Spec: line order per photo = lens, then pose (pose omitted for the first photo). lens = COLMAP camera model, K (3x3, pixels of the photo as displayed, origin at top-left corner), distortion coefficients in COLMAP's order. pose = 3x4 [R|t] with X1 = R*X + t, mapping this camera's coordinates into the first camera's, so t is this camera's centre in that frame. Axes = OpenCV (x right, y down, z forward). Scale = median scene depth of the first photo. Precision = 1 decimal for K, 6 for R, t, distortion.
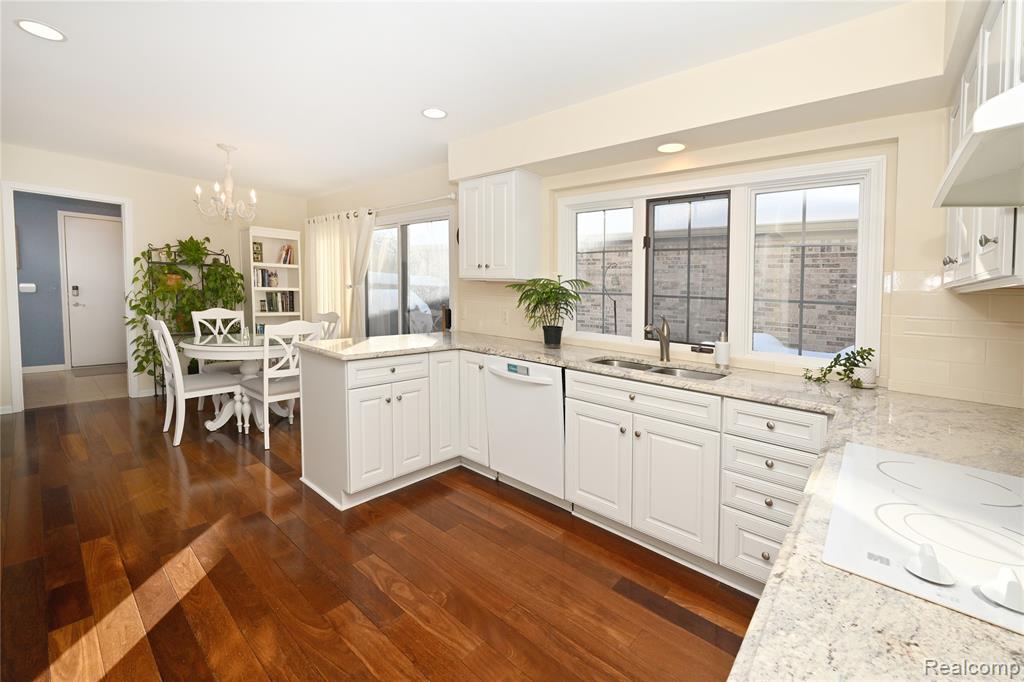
lens RADIAL K [[424.0, 0, 485.9], [0, 424.0, 332.8], [0, 0, 1]] dist [0.030277, -0.015437]
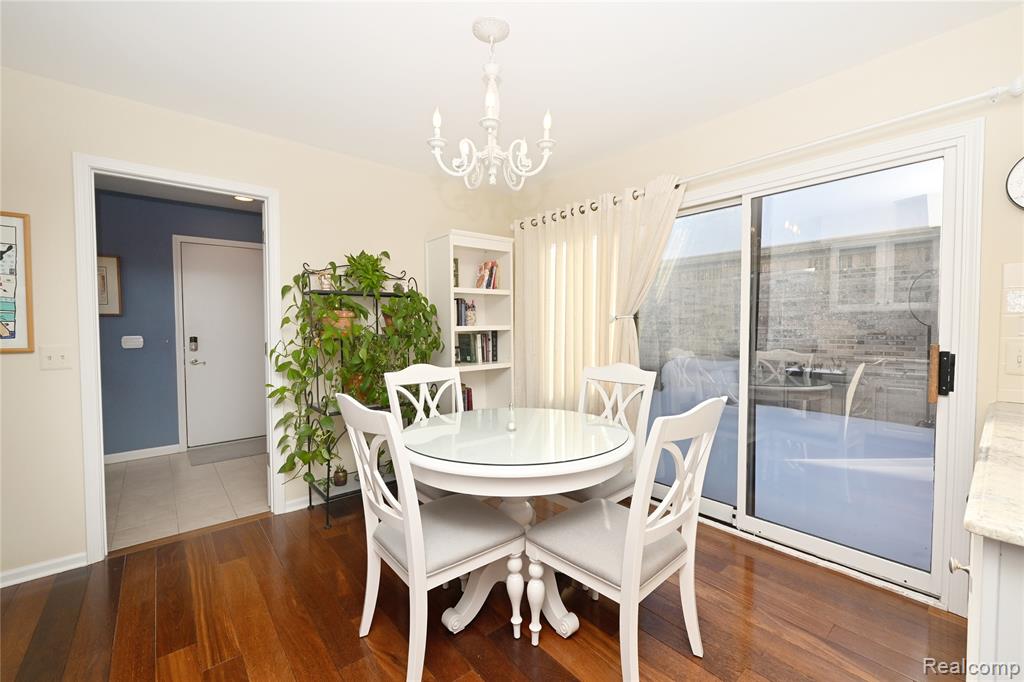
lens RADIAL K [[434.7, 0, 550.5], [0, 434.7, 342.2], [0, 0, 1]] dist [-0.002019, -0.000269]
pose [[0.996472, -0.039113, -0.074255, -0.382411], [0.034346, 0.997331, -0.064423, -0.040718], [0.076576, 0.061646, 0.995156, 0.404806]]
